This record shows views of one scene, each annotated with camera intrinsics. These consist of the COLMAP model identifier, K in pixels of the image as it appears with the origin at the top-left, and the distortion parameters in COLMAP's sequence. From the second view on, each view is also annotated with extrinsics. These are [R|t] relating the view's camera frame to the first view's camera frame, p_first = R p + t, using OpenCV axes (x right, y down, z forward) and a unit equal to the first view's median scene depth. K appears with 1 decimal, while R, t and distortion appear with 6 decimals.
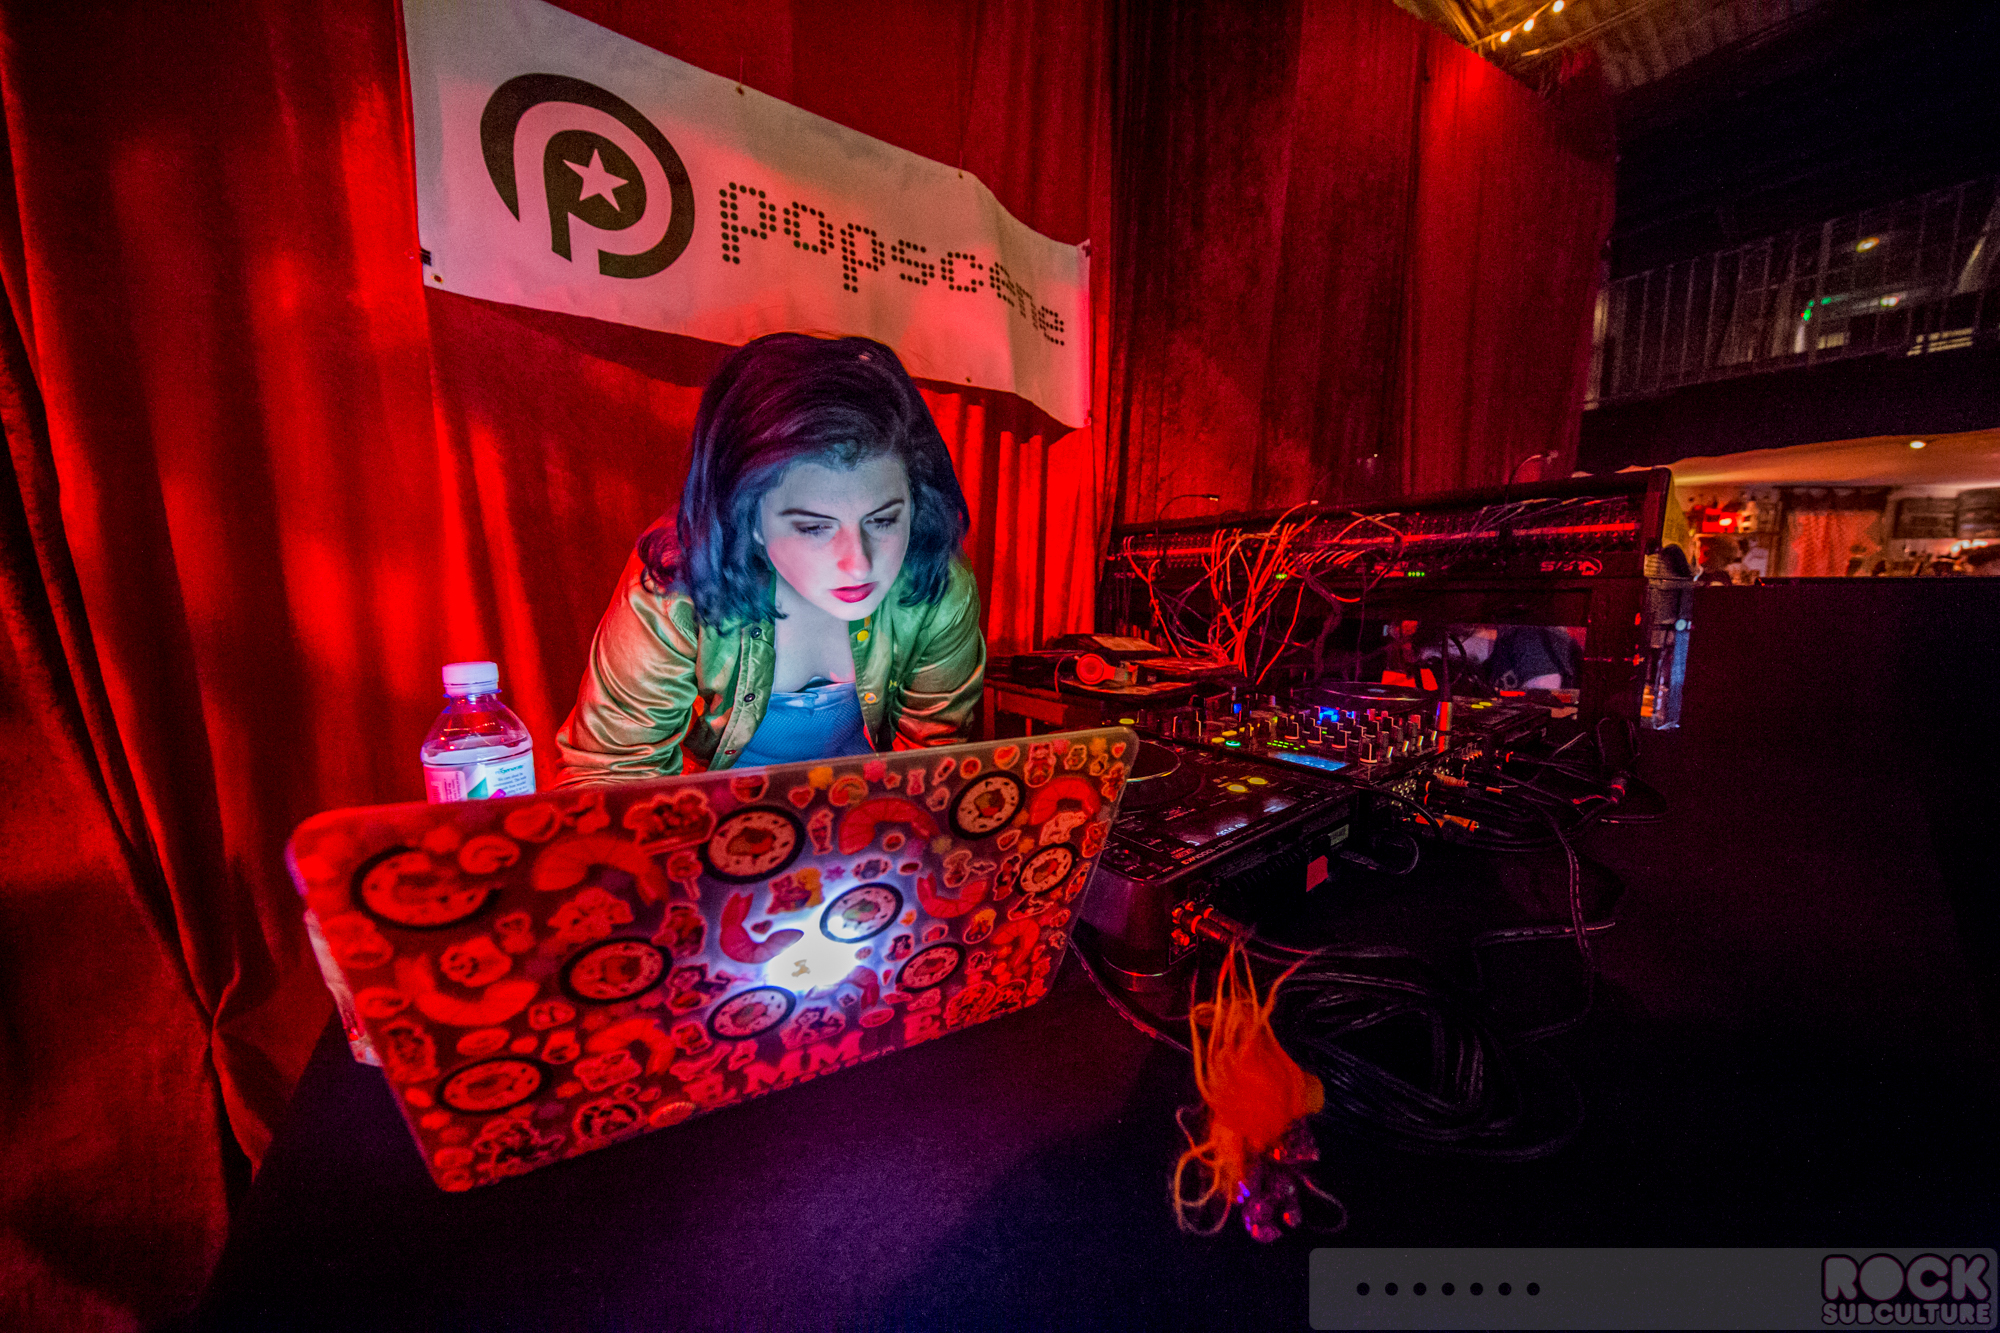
lens RADIAL K [[639.9, 0, 981.0], [0, 639.9, 669.1], [0, 0, 1]] dist [0.000463, -0.001661]
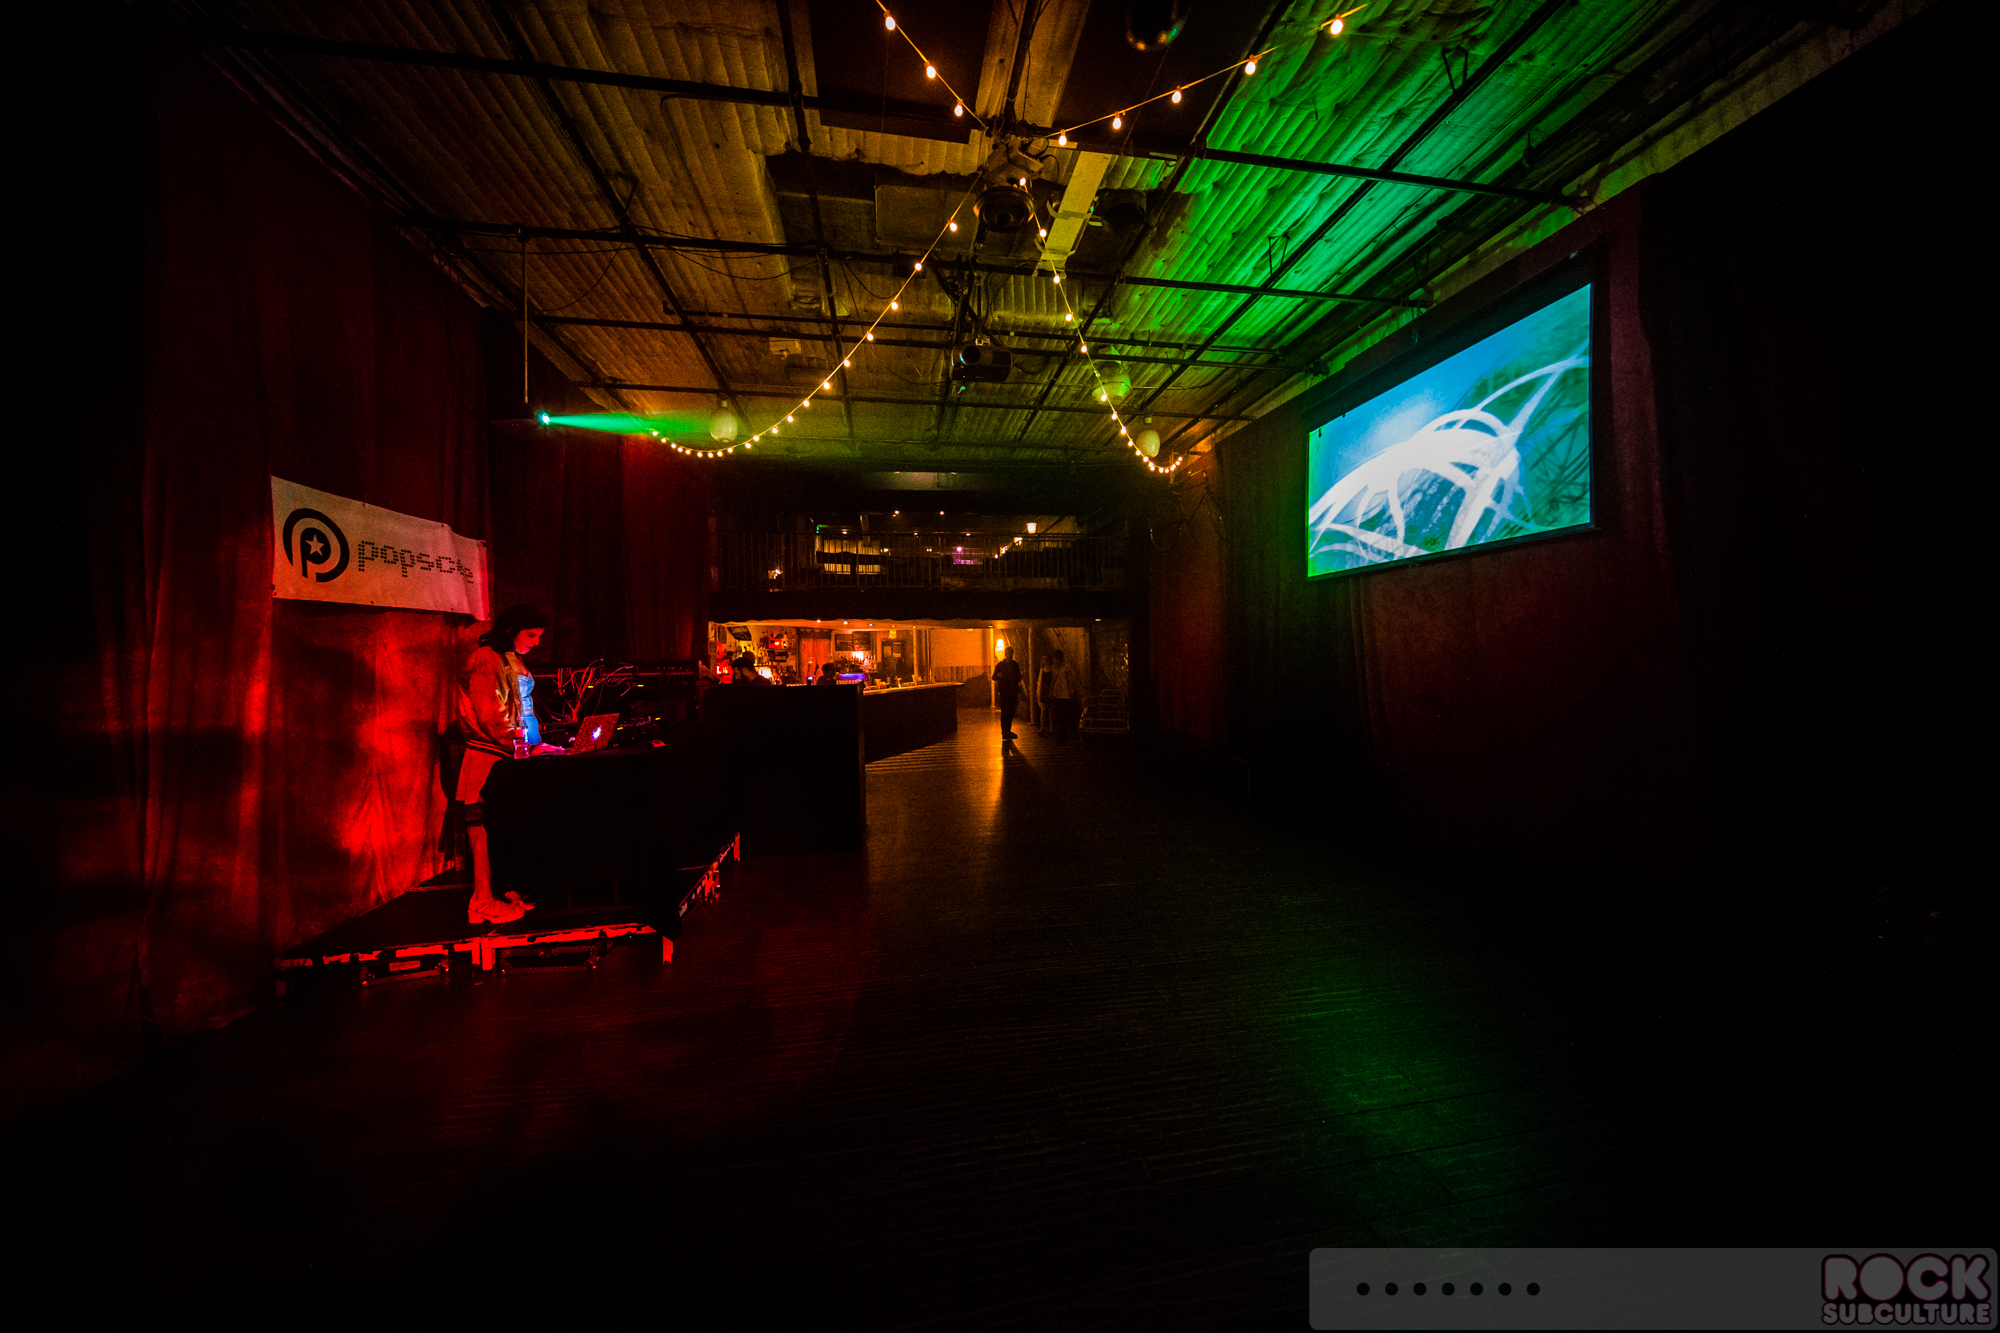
lens RADIAL K [[639.9, 0, 981.0], [0, 639.9, 669.1], [0, 0, 1]] dist [0.000463, -0.001661]
pose [[0.473401, -0.014777, 0.880723, -1.223735], [0.120289, 0.991577, -0.048021, 0.114166], [-0.872595, 0.128675, 0.471191, -1.852628]]
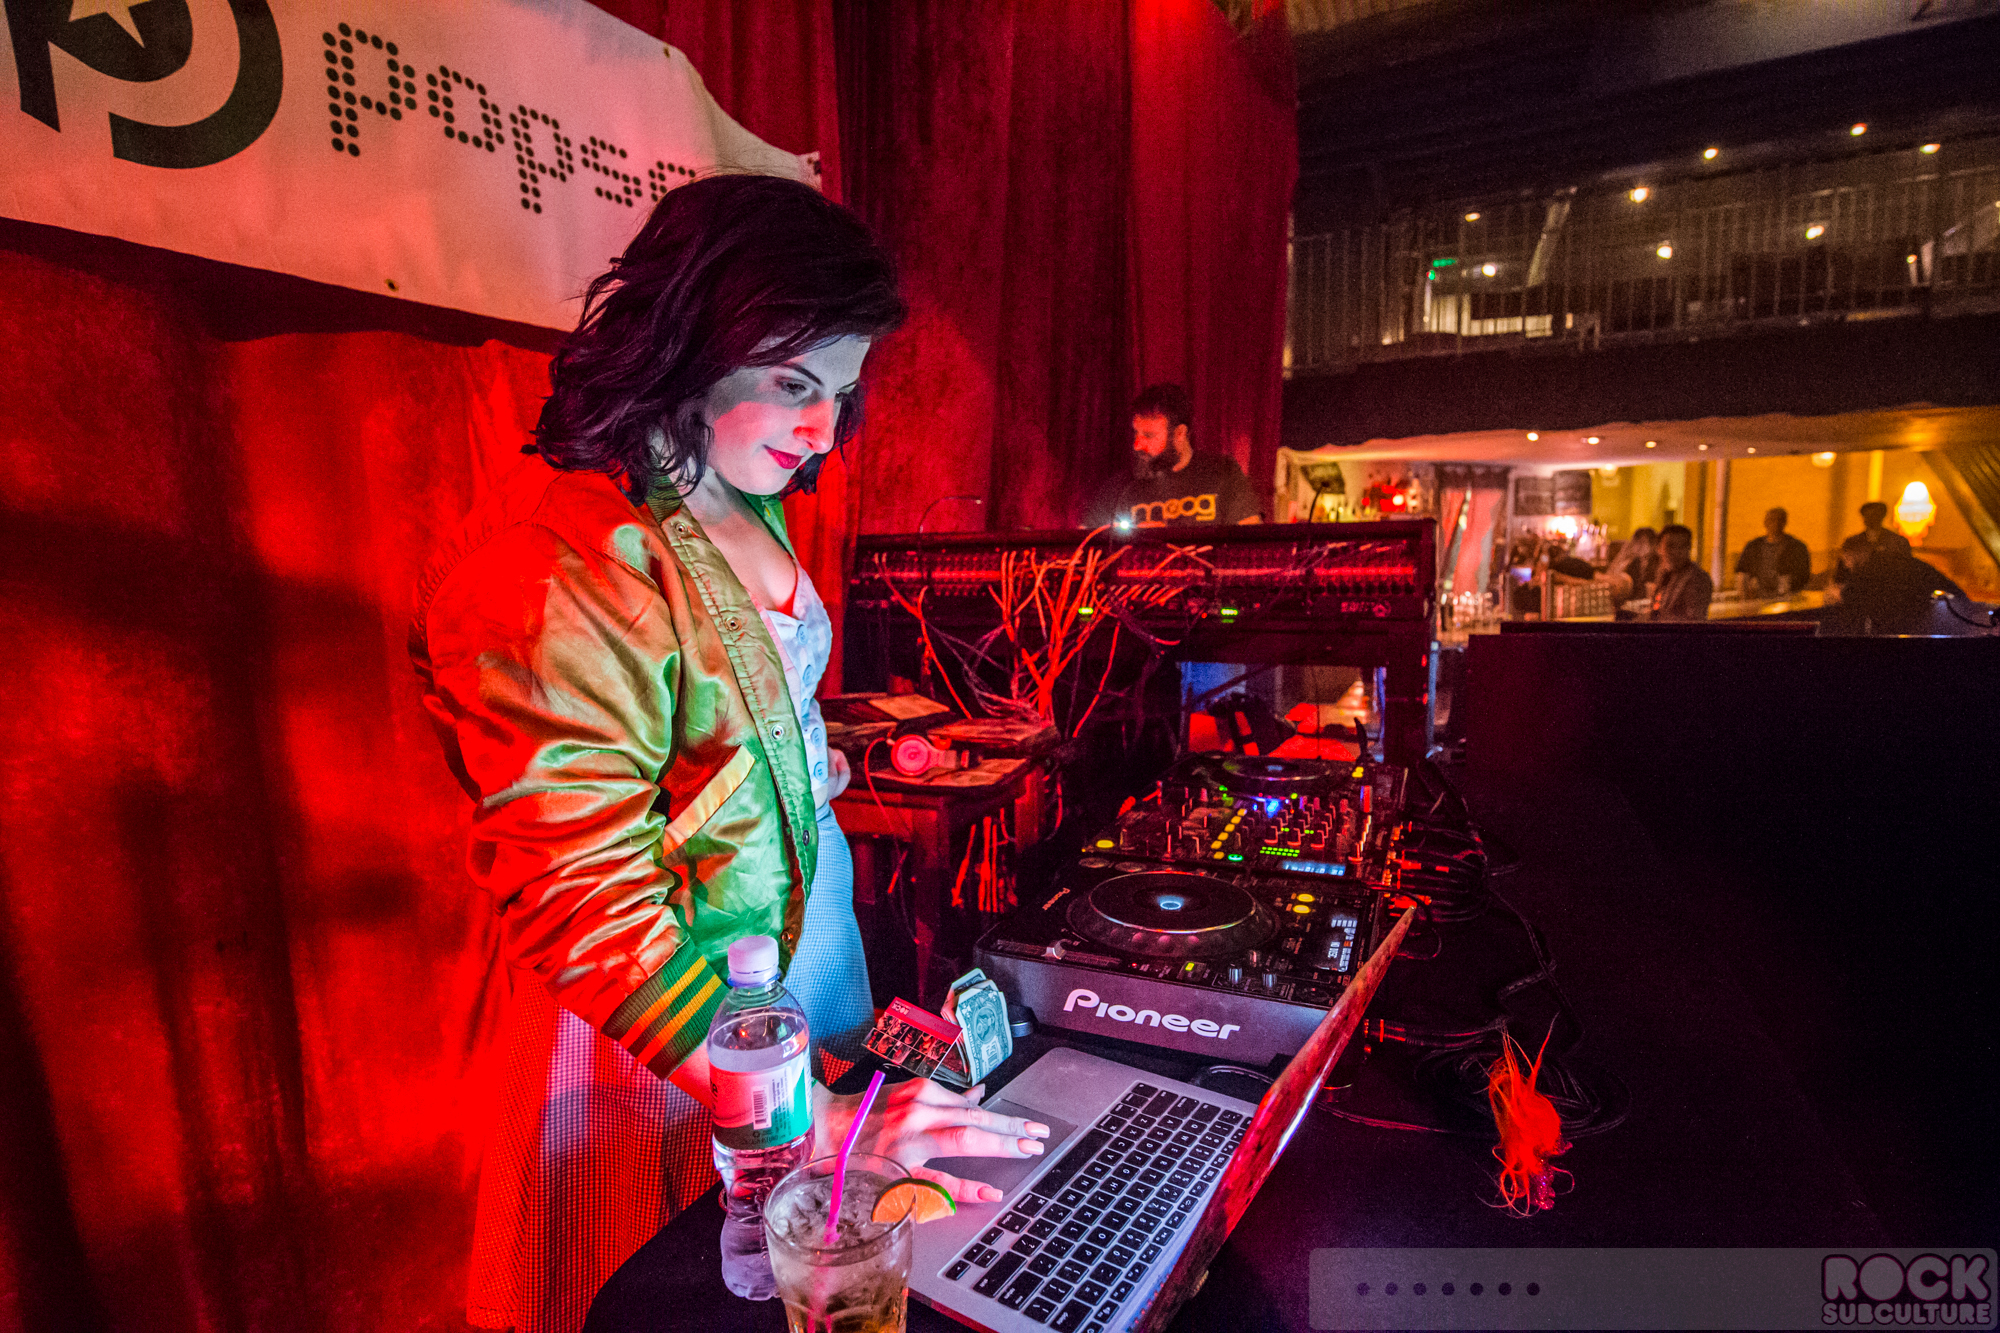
lens RADIAL K [[1024.8, 0, 1000.0], [0, 1024.8, 666.5], [0, 0, 1]] dist [0.022398, -0.001800]
pose [[0.873042, -0.065974, 0.483161, -0.308717], [0.076537, 0.997064, -0.002152, -0.089891], [-0.481601, 0.038859, 0.875529, -0.115873]]
